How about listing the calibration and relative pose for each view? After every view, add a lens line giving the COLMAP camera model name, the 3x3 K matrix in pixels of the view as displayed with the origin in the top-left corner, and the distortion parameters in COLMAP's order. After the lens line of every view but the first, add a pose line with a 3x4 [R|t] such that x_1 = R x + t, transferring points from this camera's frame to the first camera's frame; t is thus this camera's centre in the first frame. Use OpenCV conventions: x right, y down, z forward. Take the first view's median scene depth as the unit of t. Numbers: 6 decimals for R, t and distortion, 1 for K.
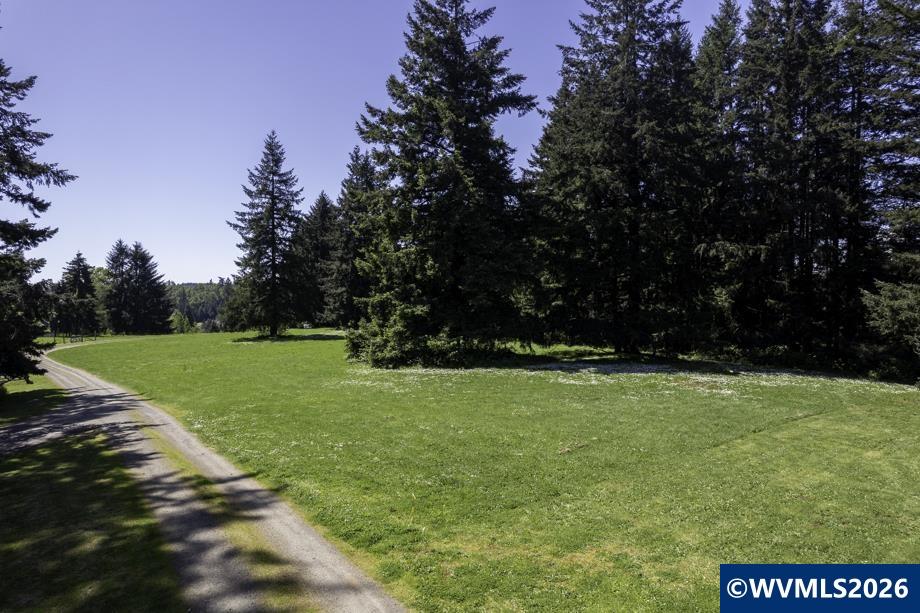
lens RADIAL K [[586.1, 0, 465.3], [0, 586.1, 307.7], [0, 0, 1]] dist [-0.063214, 0.067203]
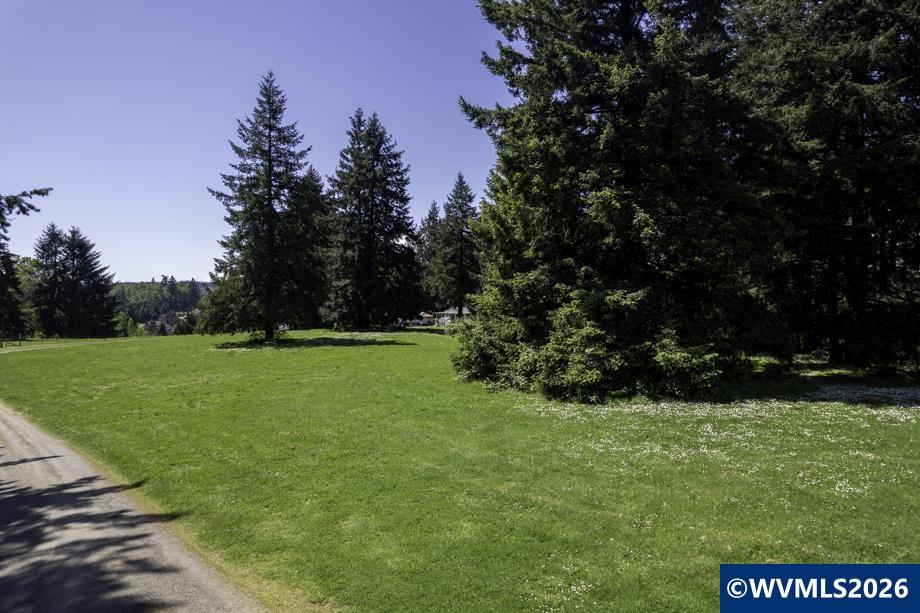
lens RADIAL K [[586.1, 0, 465.3], [0, 586.1, 307.7], [0, 0, 1]] dist [-0.063214, 0.067203]
pose [[0.996228, 0.002381, 0.086736, -0.139971], [-0.002184, 0.999995, -0.002361, 0.007223], [-0.086741, 0.002163, 0.996229, 0.217777]]
